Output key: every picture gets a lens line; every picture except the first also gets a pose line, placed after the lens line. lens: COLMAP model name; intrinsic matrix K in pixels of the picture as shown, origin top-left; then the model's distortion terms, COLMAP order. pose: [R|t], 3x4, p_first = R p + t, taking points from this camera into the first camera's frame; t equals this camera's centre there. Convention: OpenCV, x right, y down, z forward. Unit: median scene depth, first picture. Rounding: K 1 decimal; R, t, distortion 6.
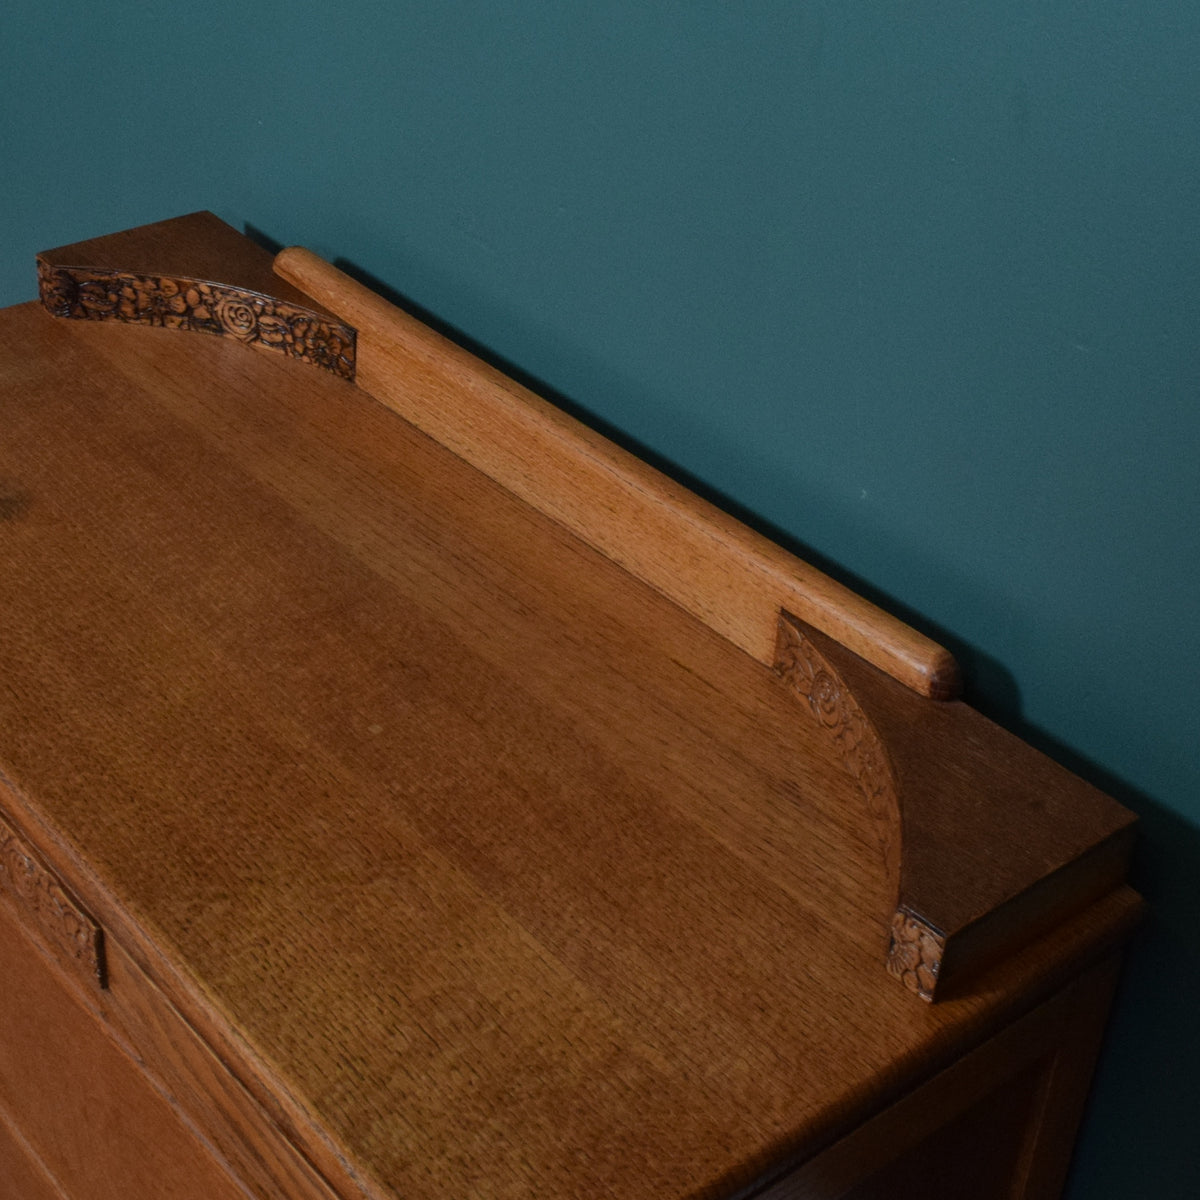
lens RADIAL K [[2027.3, 0, 587.6], [0, 2027.3, 500.8], [0, 0, 1]] dist [-0.023459, 0.000000]
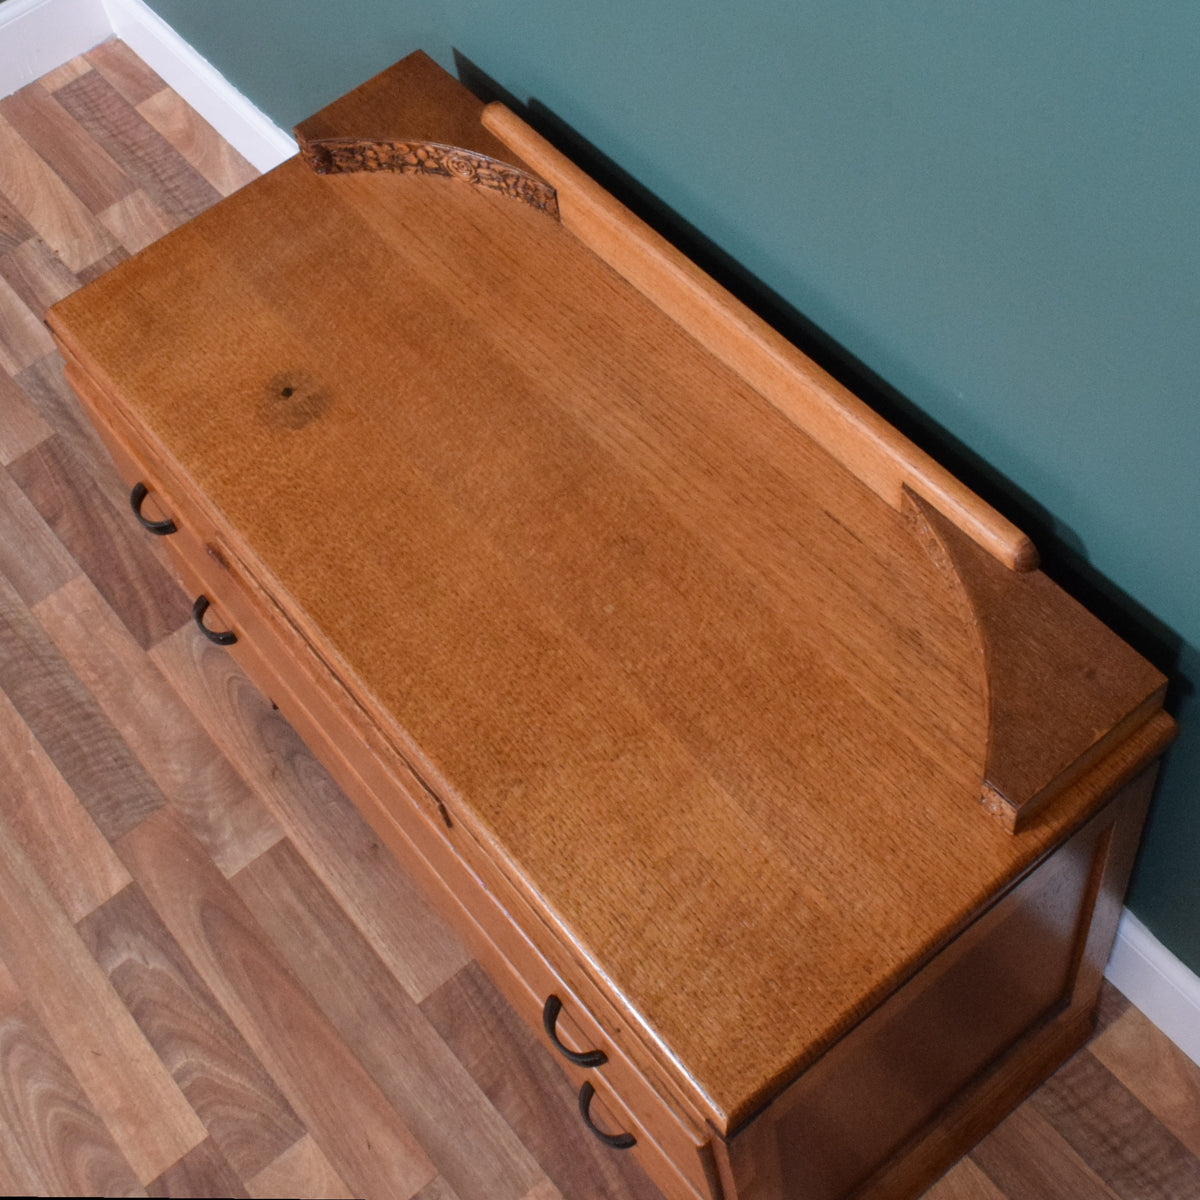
lens RADIAL K [[1850.4, 0, 588.6], [0, 1850.4, 402.0], [0, 0, 1]] dist [-0.020909, 0.000000]
pose [[0.982975, -0.090215, -0.160066, 0.083924], [0.142940, 0.922842, 0.357675, -0.411335], [0.115448, -0.374465, 0.920026, -0.093970]]
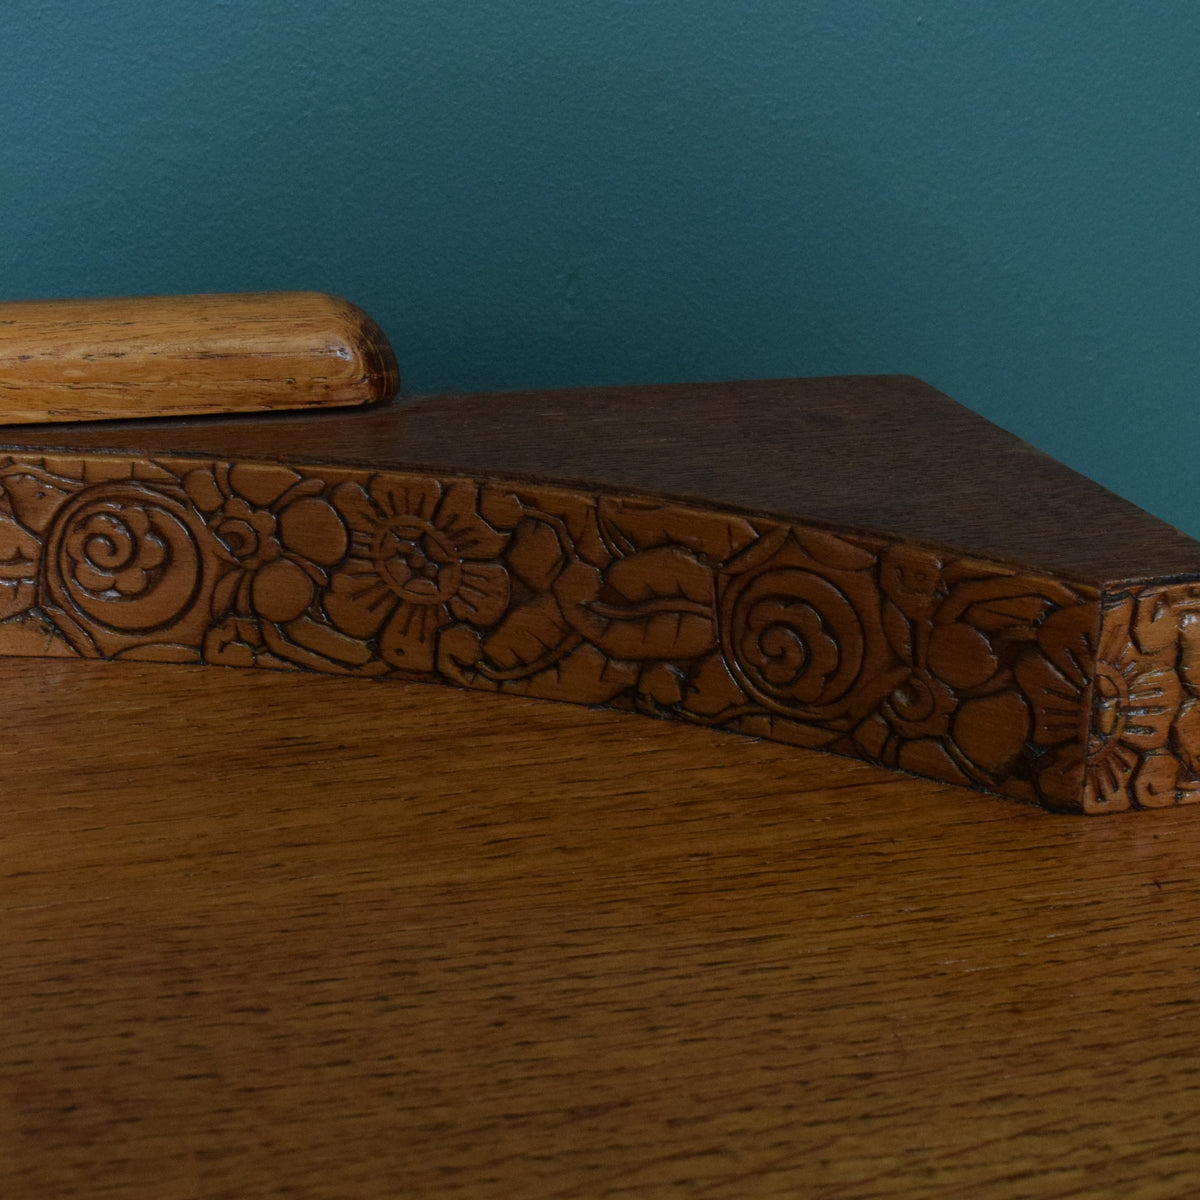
lens RADIAL K [[2244.4, 0, 599.3], [0, 2244.4, 600.5], [0, 0, 1]] dist [-0.021369, 0.000000]
pose [[0.389060, -0.333510, 0.858722, -0.168368], [0.464229, 0.876131, 0.129944, 0.081267], [-0.795691, 0.348087, 0.495692, 0.654640]]
